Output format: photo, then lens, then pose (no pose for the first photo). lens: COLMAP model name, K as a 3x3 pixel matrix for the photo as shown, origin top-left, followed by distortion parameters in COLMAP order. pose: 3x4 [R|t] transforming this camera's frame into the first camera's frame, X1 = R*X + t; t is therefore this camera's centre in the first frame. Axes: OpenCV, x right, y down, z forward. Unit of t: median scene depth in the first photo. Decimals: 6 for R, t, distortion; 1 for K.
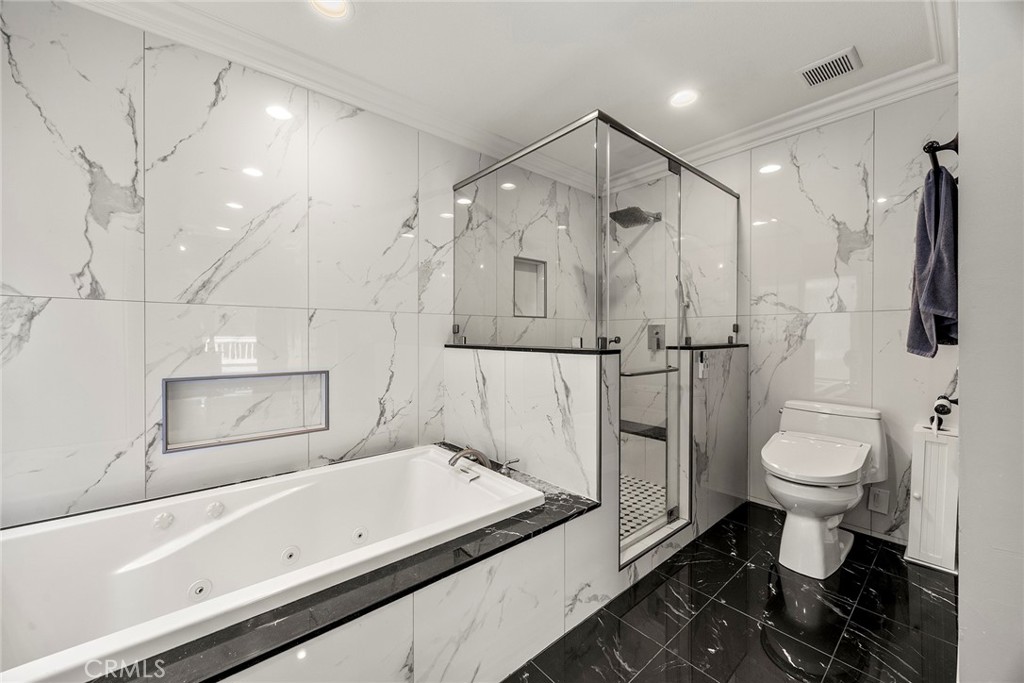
lens RADIAL K [[393.8, 0, 514.6], [0, 393.8, 336.3], [0, 0, 1]] dist [-0.002782, -0.000037]
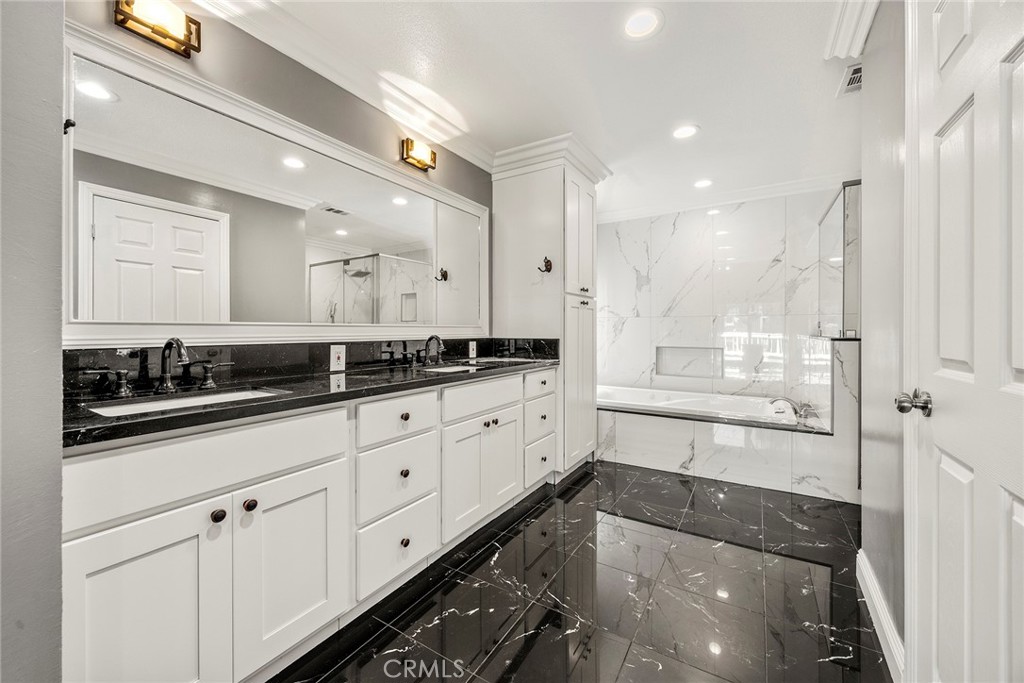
lens RADIAL K [[393.8, 0, 513.6], [0, 393.8, 333.0], [0, 0, 1]] dist [-0.002782, -0.000037]
pose [[0.305983, 0.005375, -0.952022, 1.312214], [-0.005463, 0.999978, 0.003890, 0.015635], [0.952021, 0.004011, 0.306006, -0.706205]]
